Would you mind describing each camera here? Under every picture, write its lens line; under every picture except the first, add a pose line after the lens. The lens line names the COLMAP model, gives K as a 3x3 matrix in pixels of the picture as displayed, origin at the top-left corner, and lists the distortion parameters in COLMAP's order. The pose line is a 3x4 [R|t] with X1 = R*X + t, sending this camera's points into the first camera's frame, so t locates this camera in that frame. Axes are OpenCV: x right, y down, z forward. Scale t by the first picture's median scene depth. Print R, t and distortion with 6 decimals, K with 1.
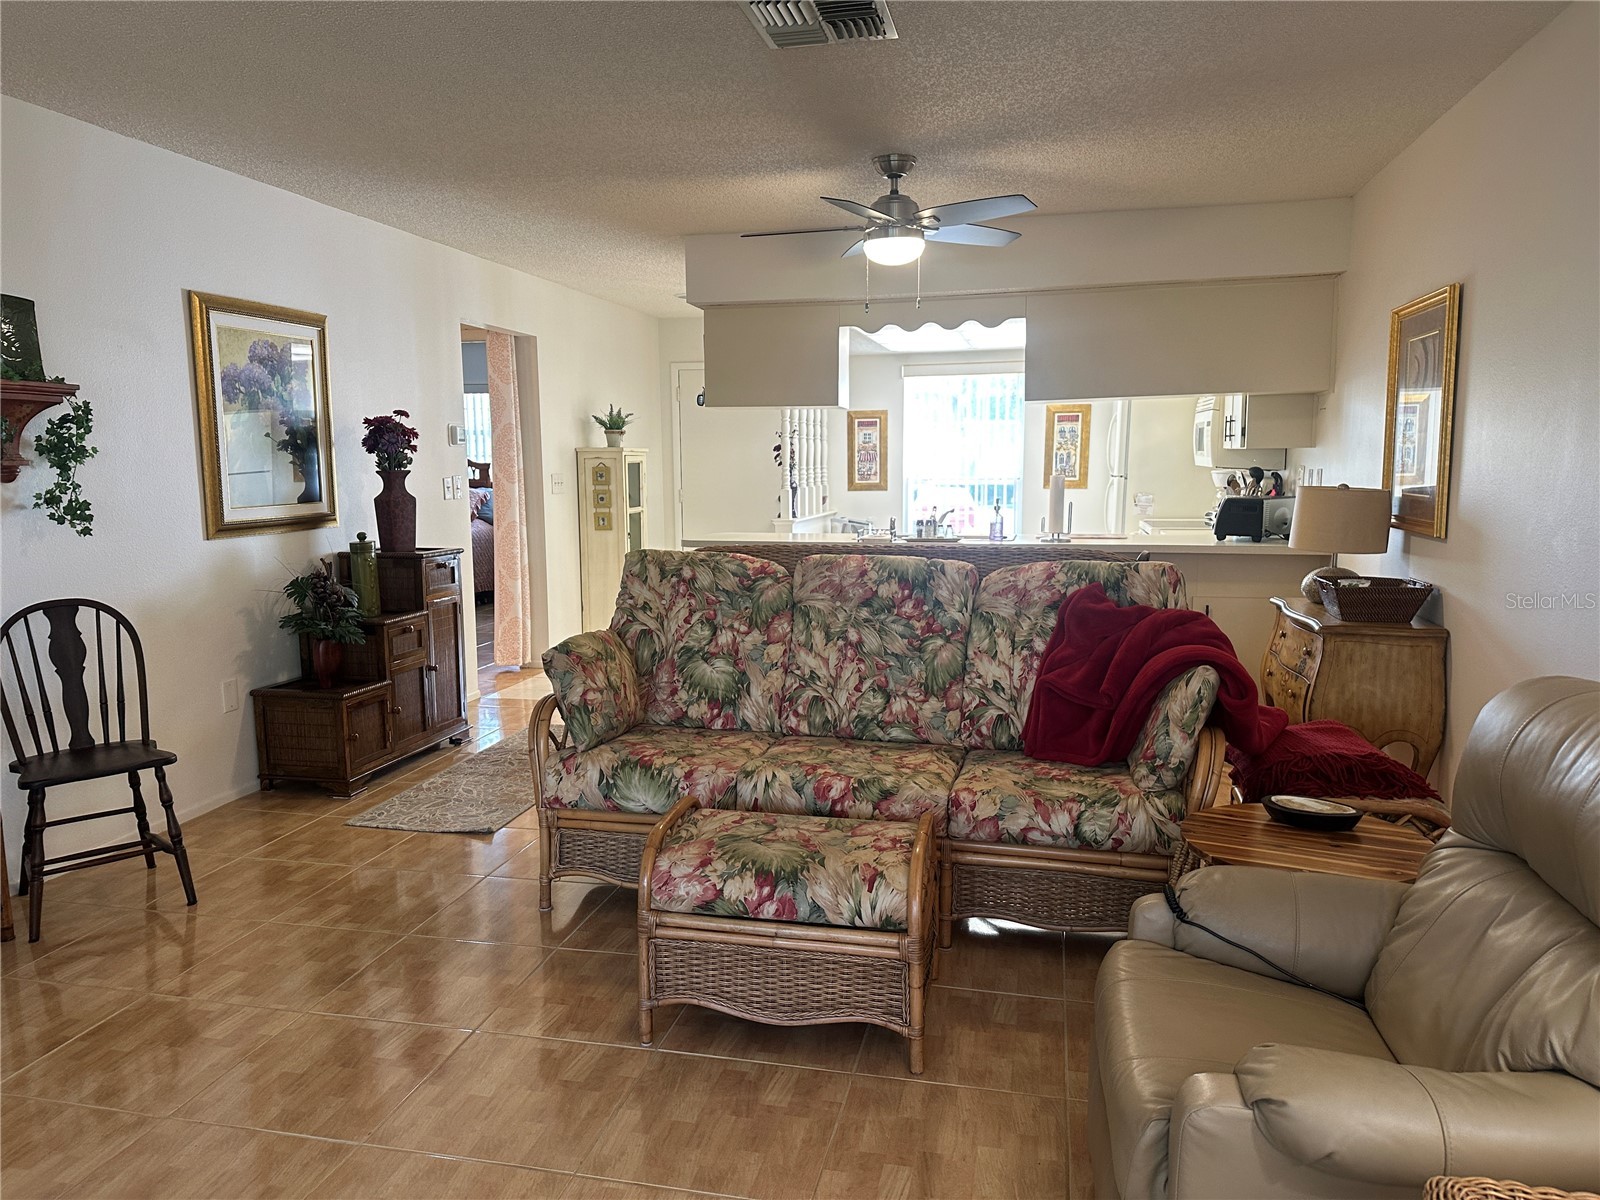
lens RADIAL K [[1115.3, 0, 786.2], [0, 1115.3, 601.9], [0, 0, 1]] dist [0.091122, -0.114130]
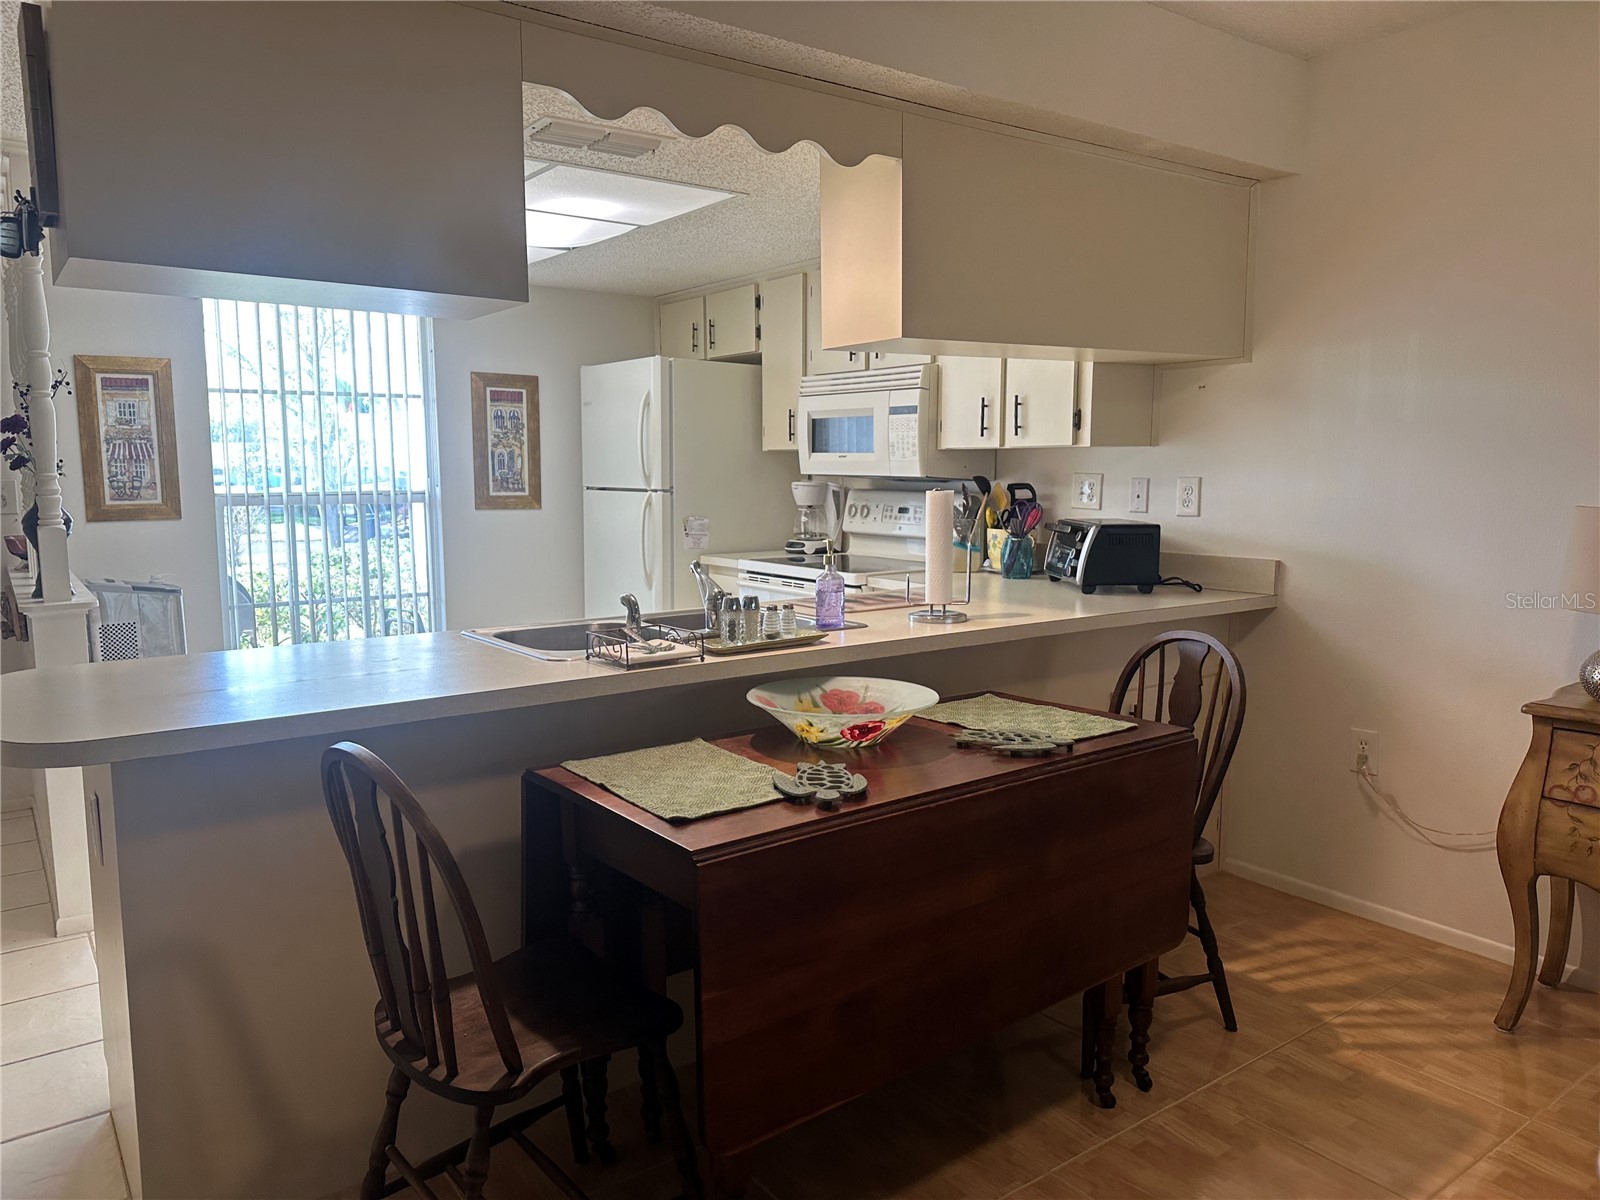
lens RADIAL K [[1115.3, 0, 807.7], [0, 1115.3, 602.9], [0, 0, 1]] dist [0.091122, -0.114130]
pose [[0.643357, -0.088160, 0.760474, -0.284228], [0.093286, 0.994973, 0.036426, -0.129263], [-0.759862, 0.047507, 0.648346, 1.080681]]
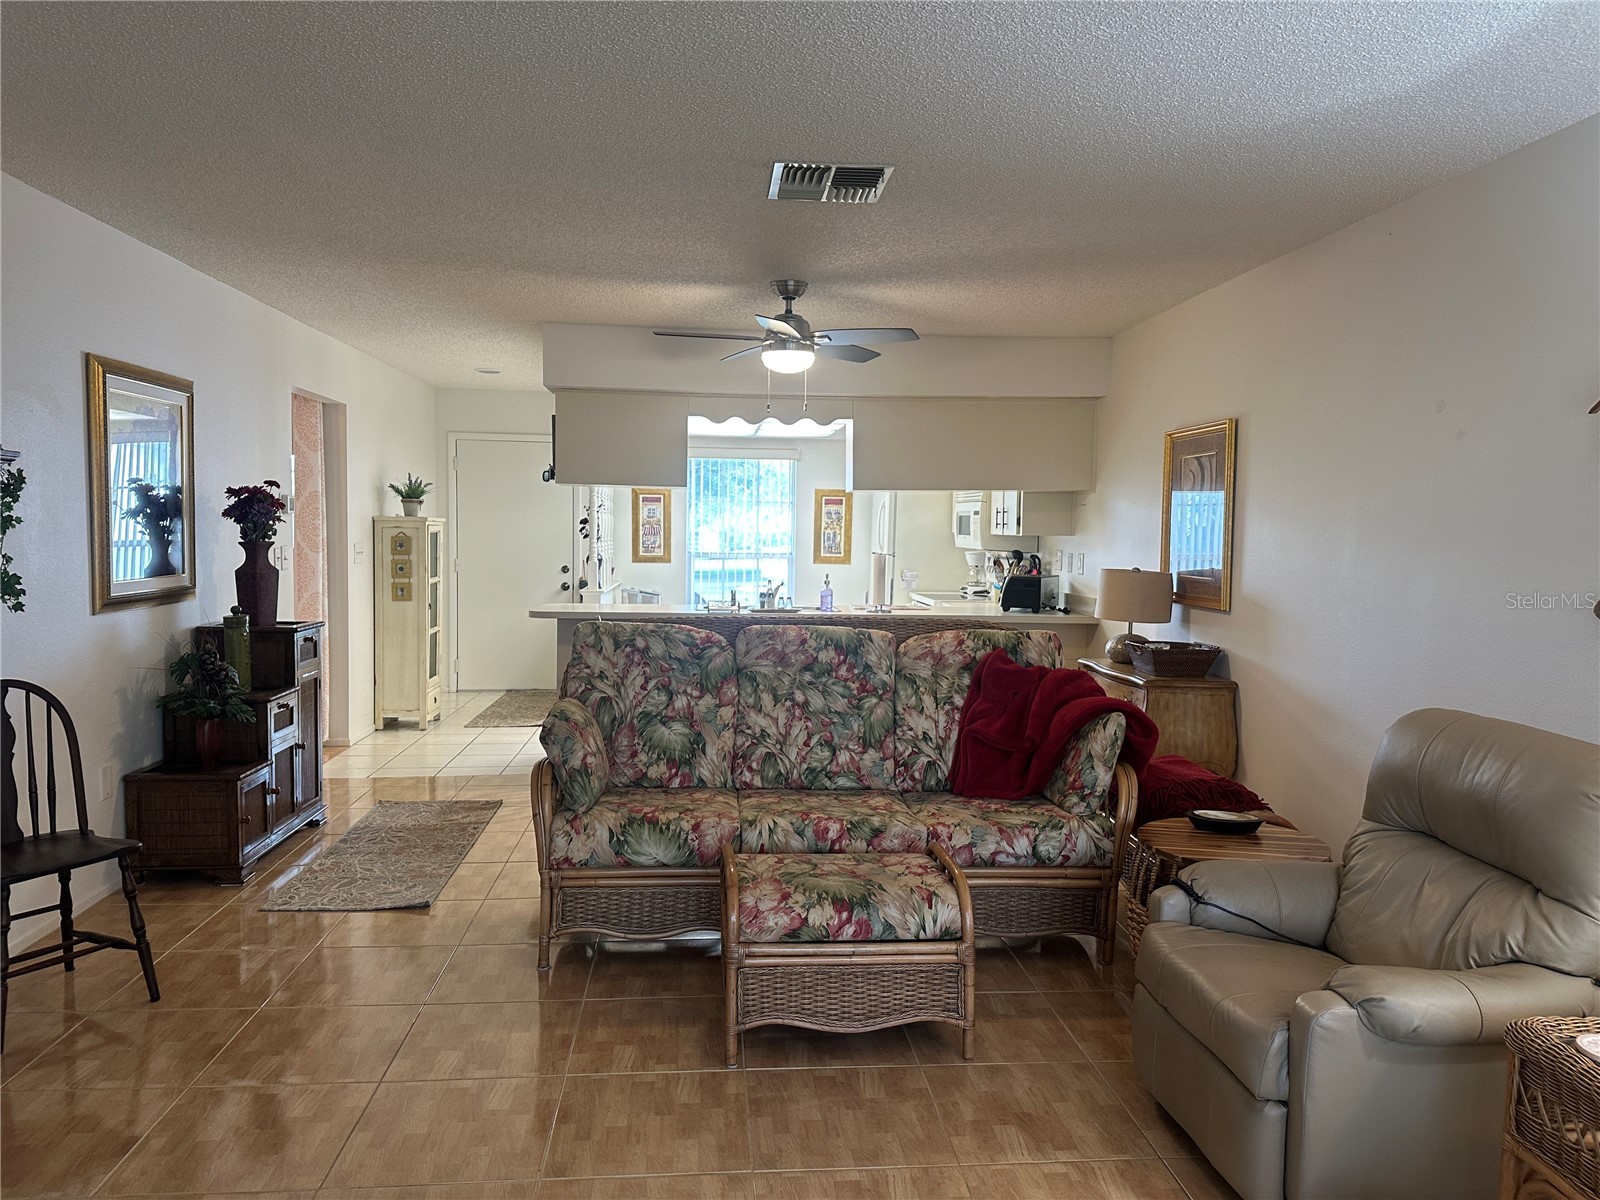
lens RADIAL K [[1115.3, 0, 793.7], [0, 1115.3, 586.8], [0, 0, 1]] dist [0.091122, -0.114130]
pose [[0.951641, 0.004866, 0.307175, -0.290284], [0.017767, 0.997329, -0.070842, -0.001298], [-0.306699, 0.072873, 0.949013, -0.080650]]
